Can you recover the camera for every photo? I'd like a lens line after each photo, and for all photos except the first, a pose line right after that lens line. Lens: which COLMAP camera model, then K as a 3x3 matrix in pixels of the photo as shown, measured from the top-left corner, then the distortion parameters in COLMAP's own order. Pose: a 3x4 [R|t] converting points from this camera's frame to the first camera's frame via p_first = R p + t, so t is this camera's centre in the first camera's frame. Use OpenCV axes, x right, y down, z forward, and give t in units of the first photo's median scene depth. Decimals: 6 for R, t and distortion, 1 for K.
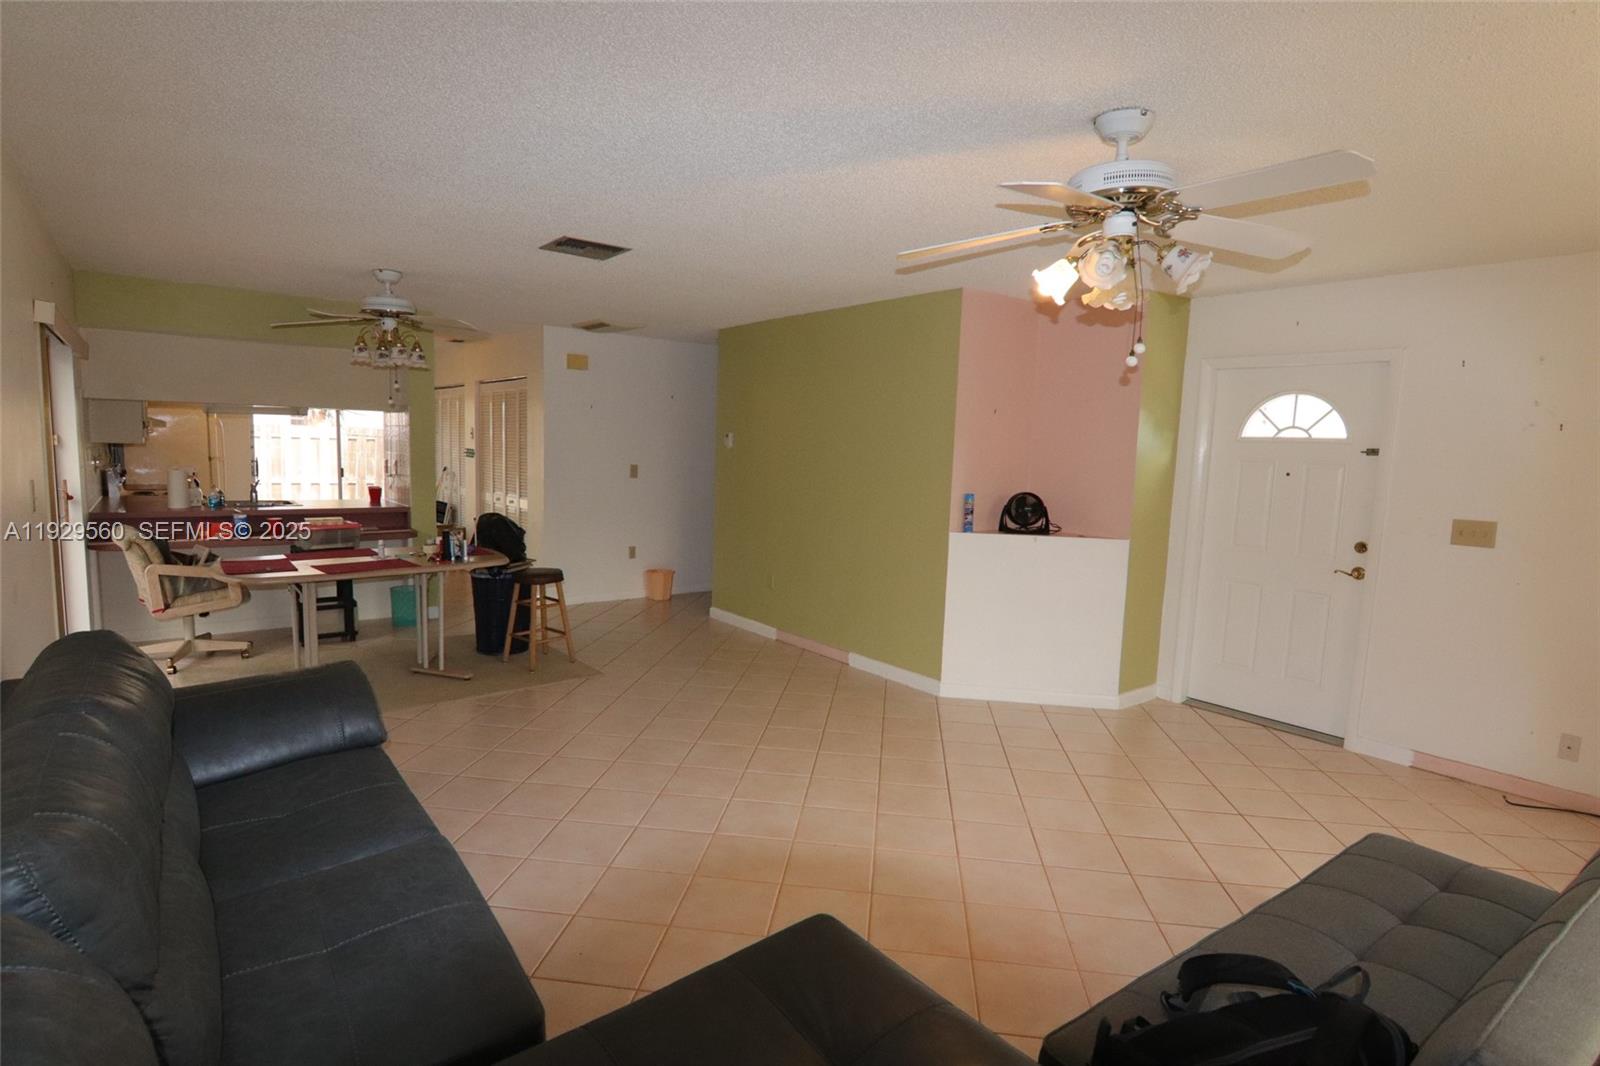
lens RADIAL K [[820.9, 0, 796.5], [0, 820.9, 533.1], [0, 0, 1]] dist [-0.007412, -0.001843]
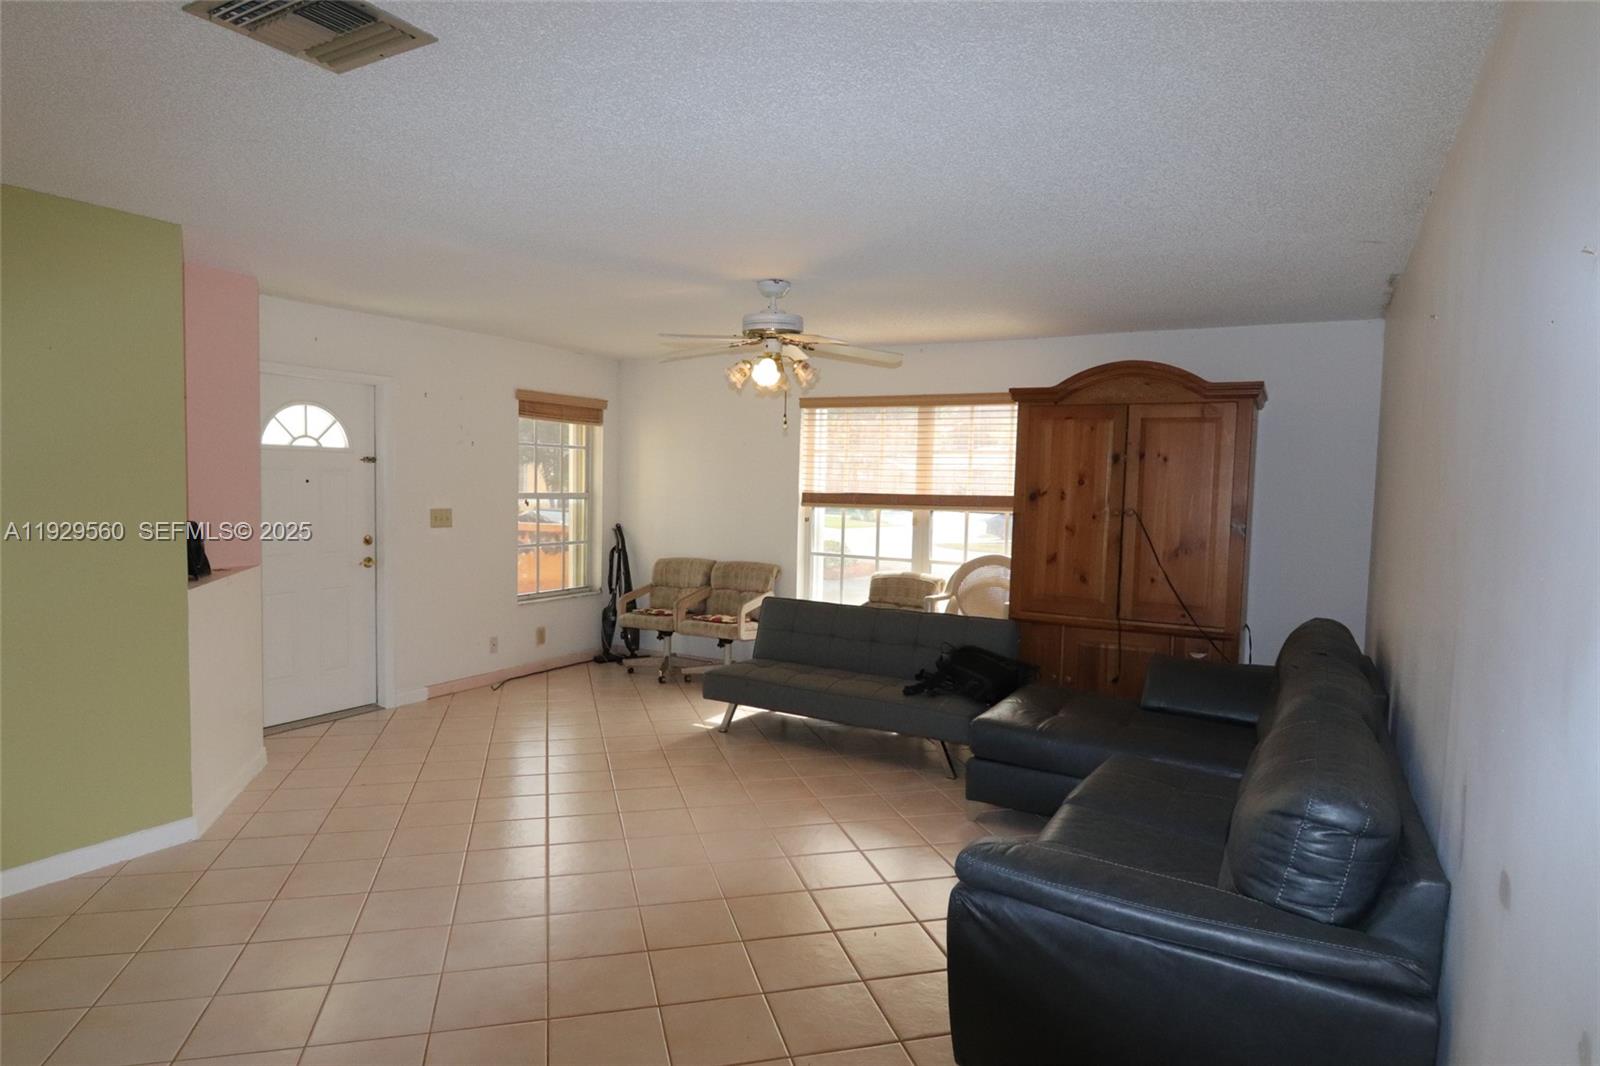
lens RADIAL K [[904.1, 0, 800.2], [0, 904.1, 530.0], [0, 0, 1]] dist [0.003536, 0.000141]
pose [[-0.361118, -0.098833, 0.927268, -0.714264], [0.064253, 0.989367, 0.130475, -0.122322], [-0.930304, 0.106696, -0.350928, 0.840374]]
